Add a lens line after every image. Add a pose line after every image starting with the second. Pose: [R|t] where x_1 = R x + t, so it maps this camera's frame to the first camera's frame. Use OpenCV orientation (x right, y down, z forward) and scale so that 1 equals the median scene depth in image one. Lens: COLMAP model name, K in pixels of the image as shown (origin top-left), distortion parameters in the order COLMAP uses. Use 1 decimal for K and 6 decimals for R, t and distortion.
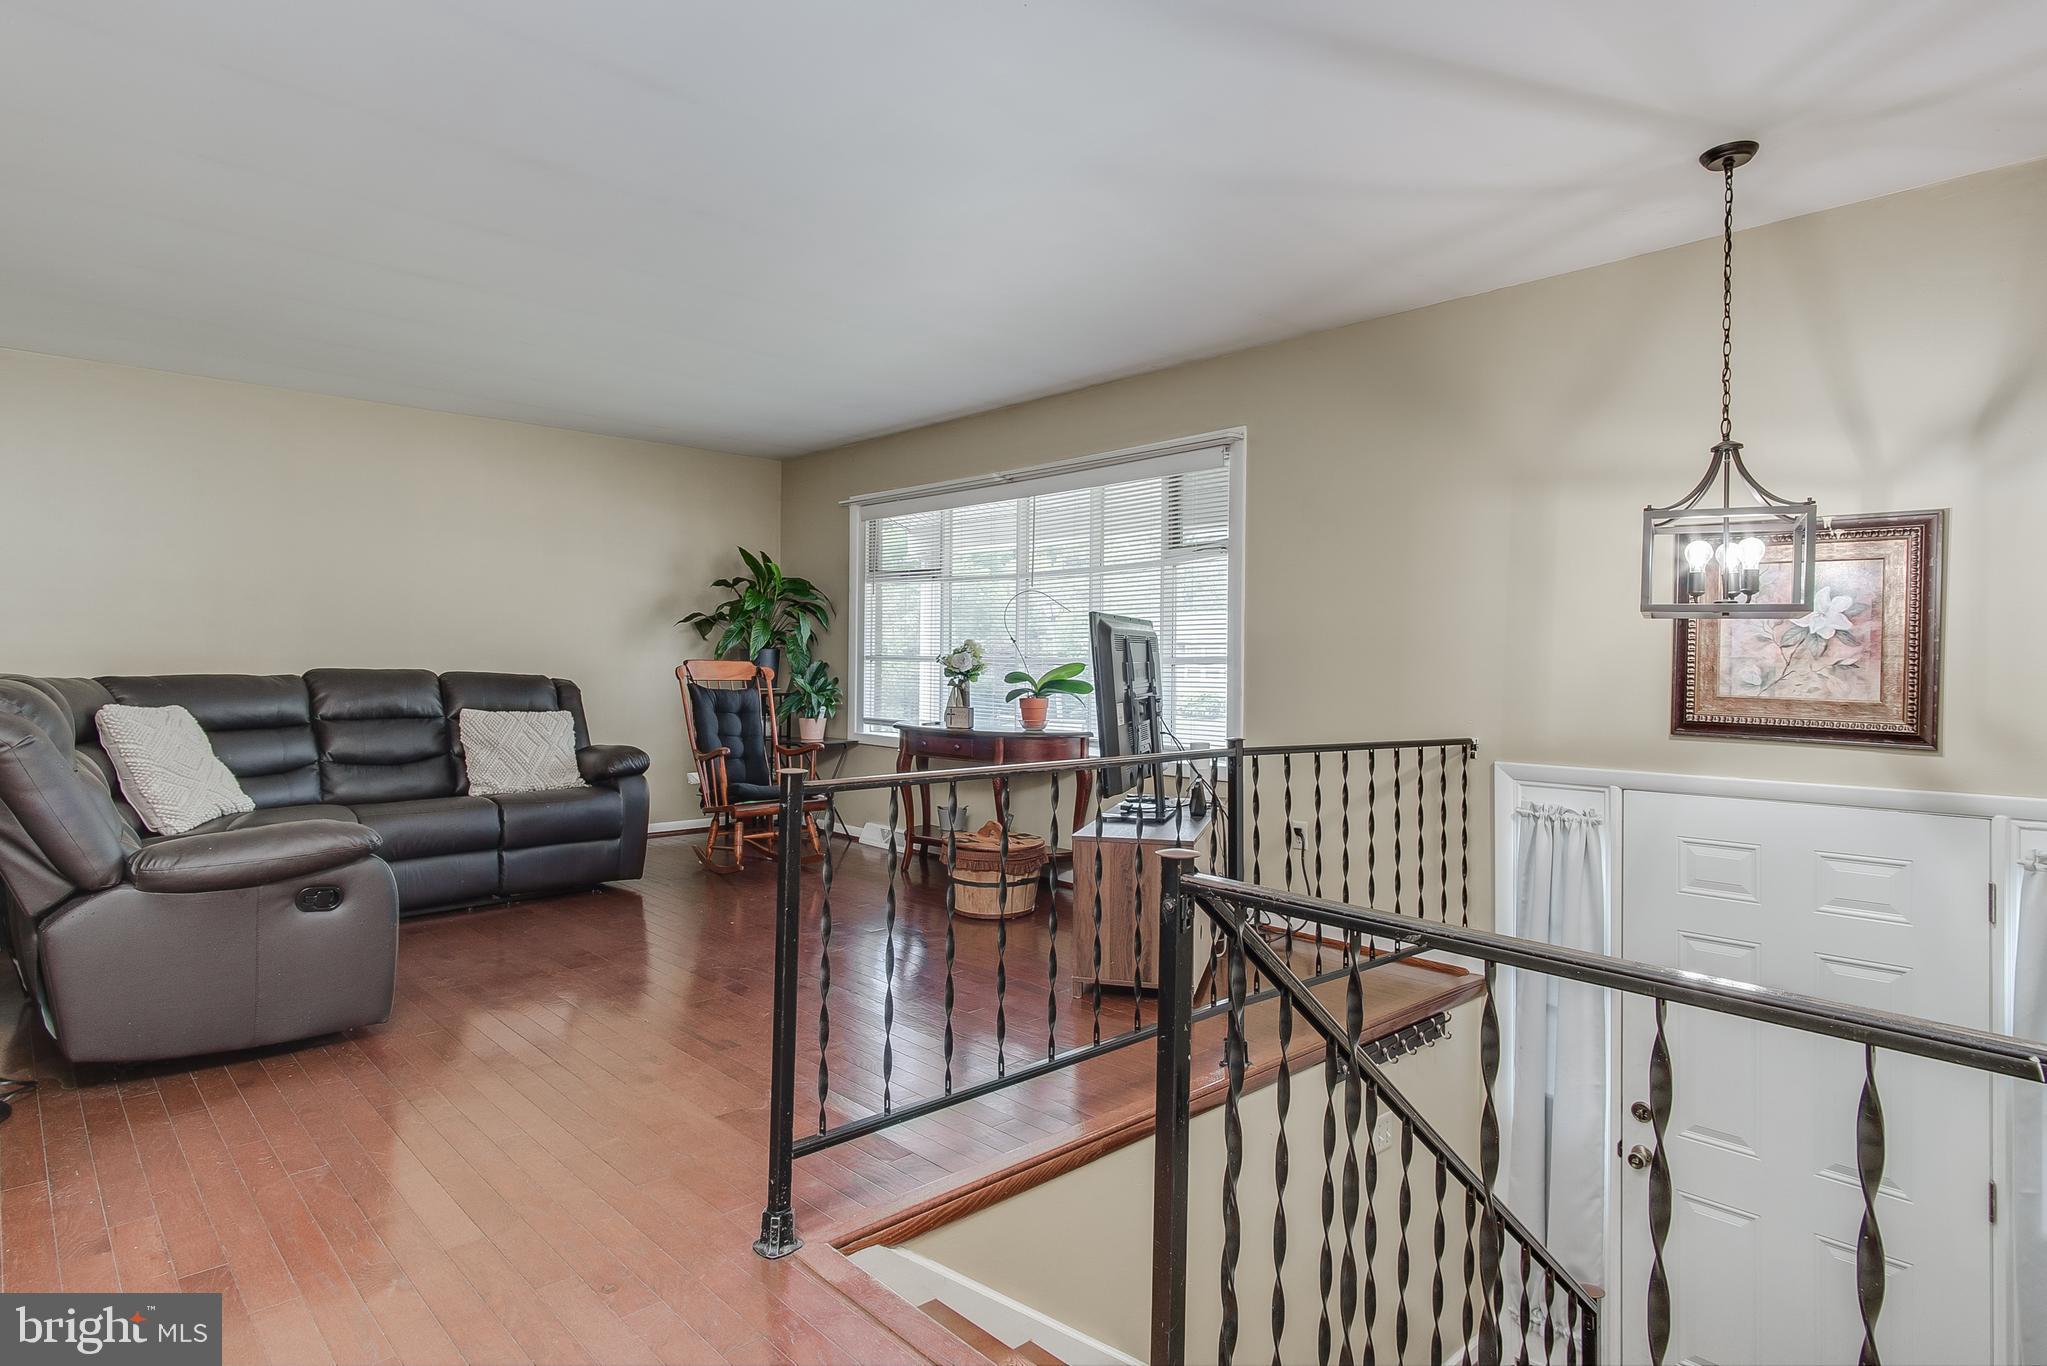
lens RADIAL K [[1116.0, 0, 1041.0], [0, 1116.0, 676.9], [0, 0, 1]] dist [0.006788, -0.001320]
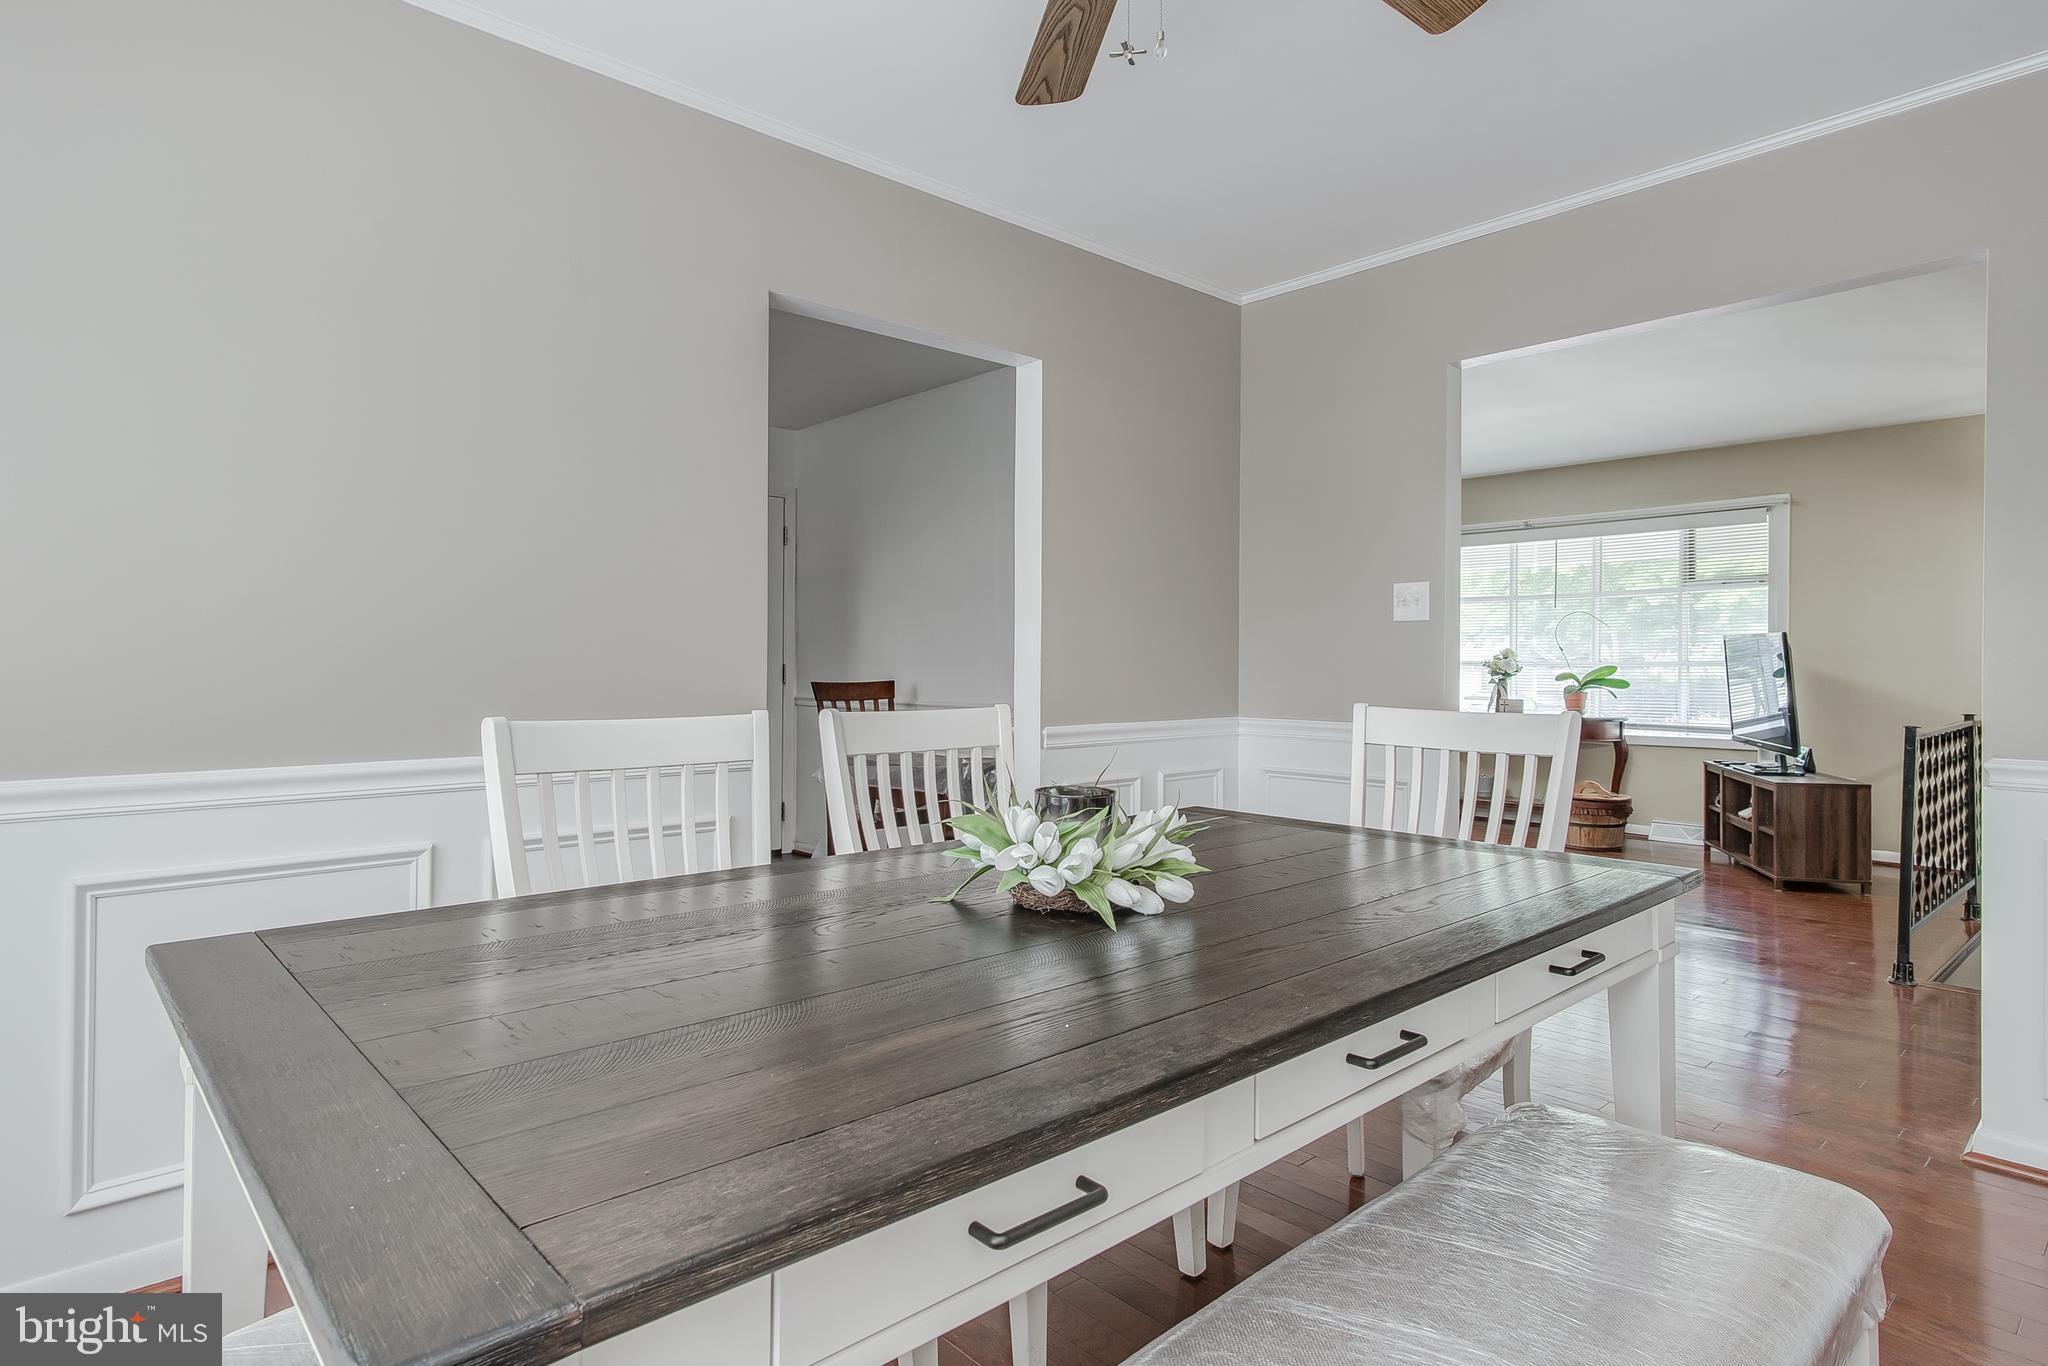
lens RADIAL K [[1116.5, 0, 1006.0], [0, 1116.5, 678.1], [0, 0, 1]] dist [0.006788, -0.001320]
pose [[0.999844, -0.001430, -0.017619, -0.673323], [0.001334, 0.999984, -0.005418, 0.008738], [0.017626, 0.005394, 0.999830, -0.355435]]
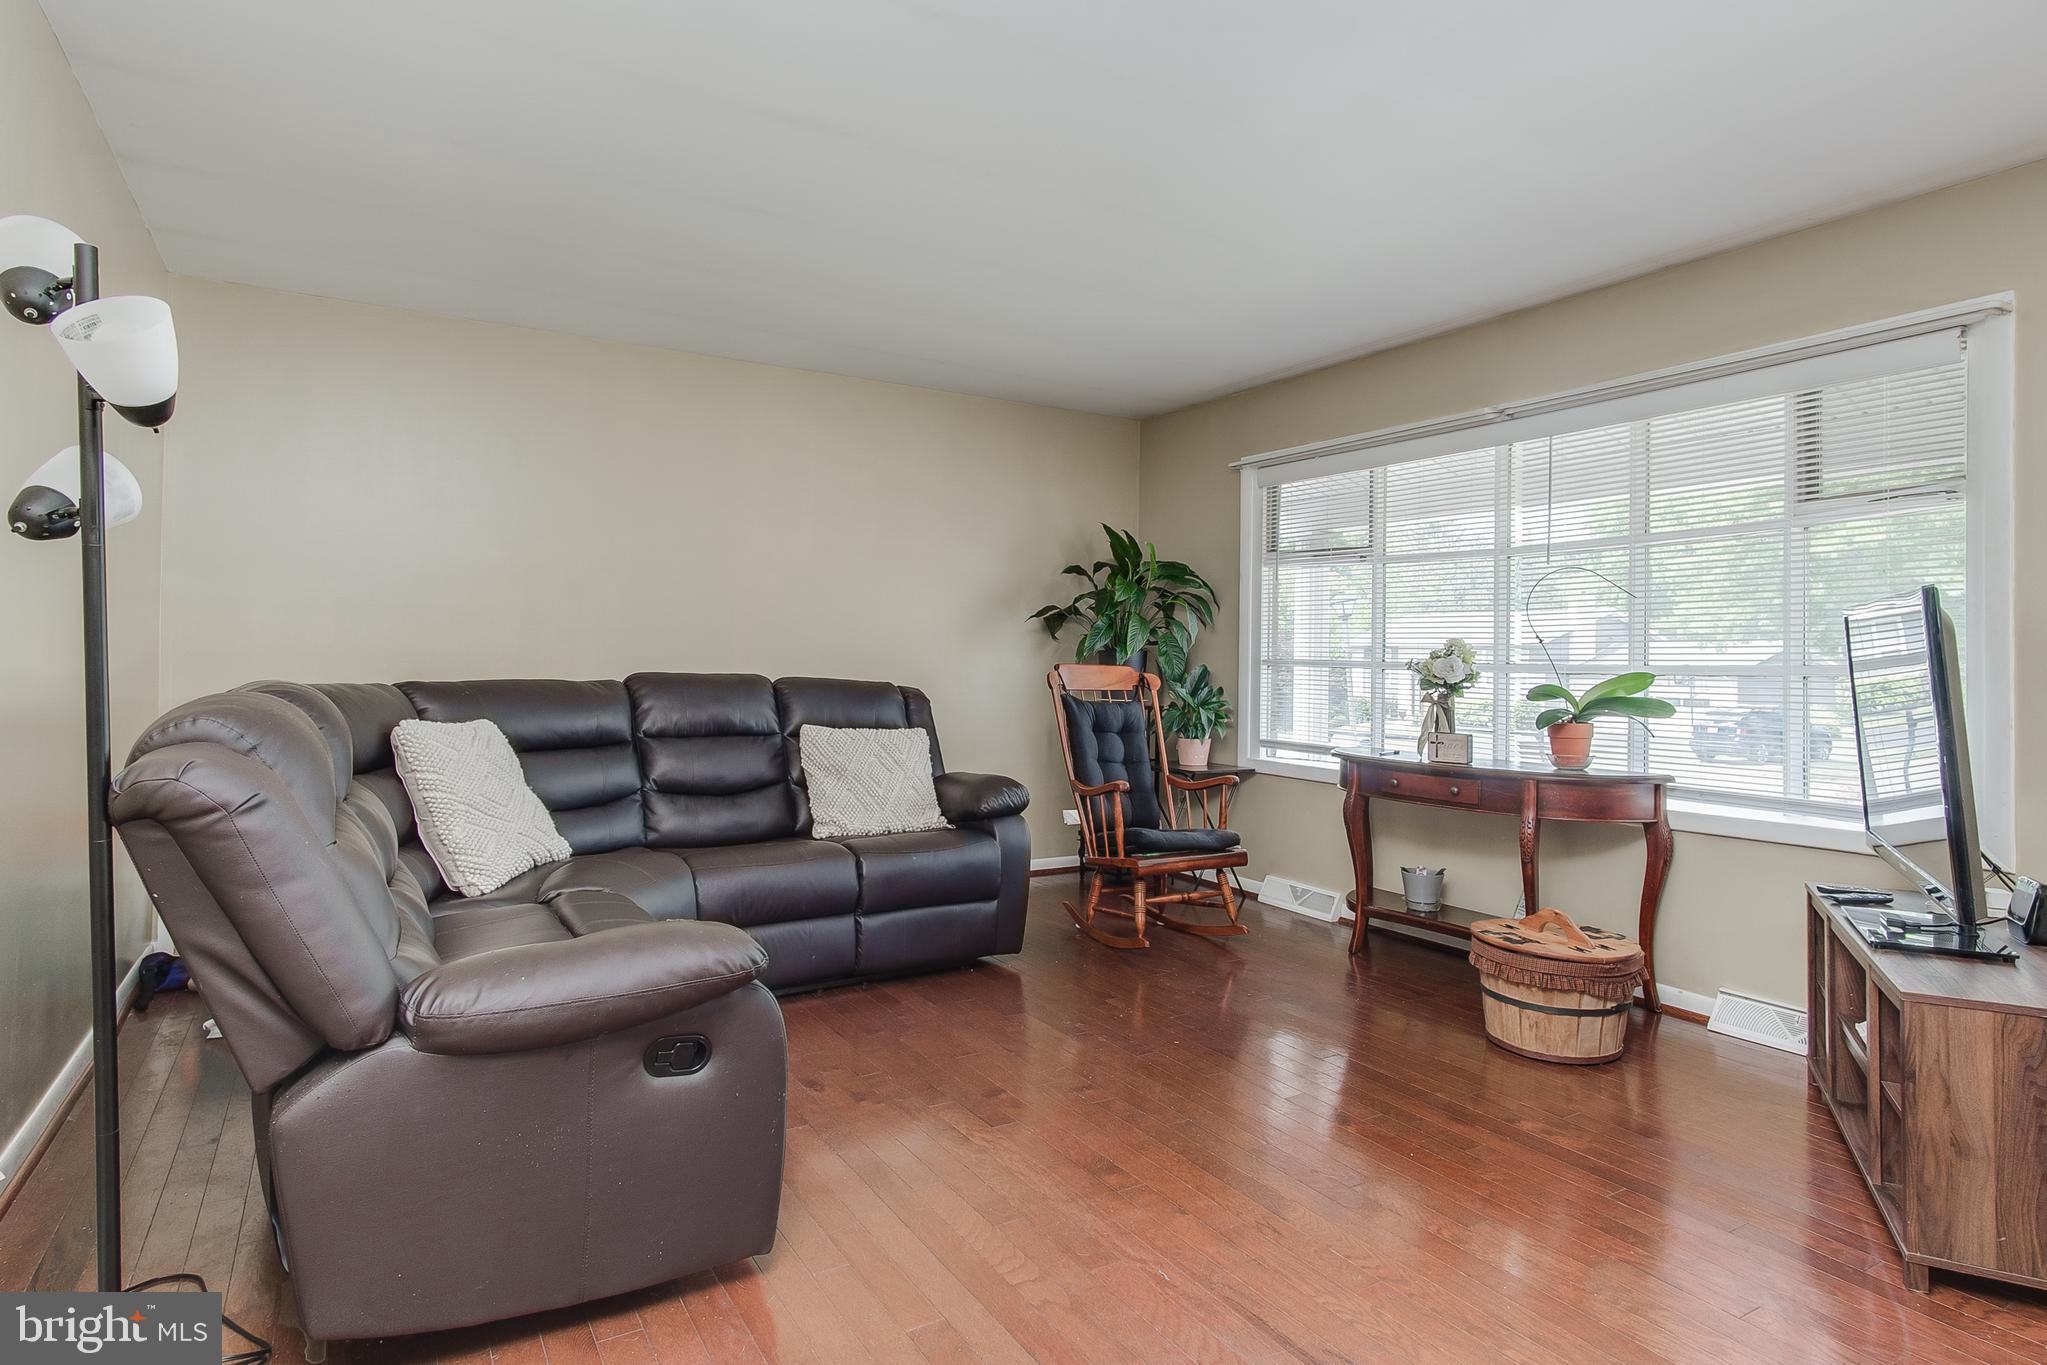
lens RADIAL K [[1116.0, 0, 1032.7], [0, 1116.0, 661.9], [0, 0, 1]] dist [0.006788, -0.001320]
pose [[0.978457, 0.006092, -0.206362, -0.192493], [-0.009309, 0.999850, -0.014623, -0.005512], [0.206242, 0.016229, 0.978366, 0.255639]]
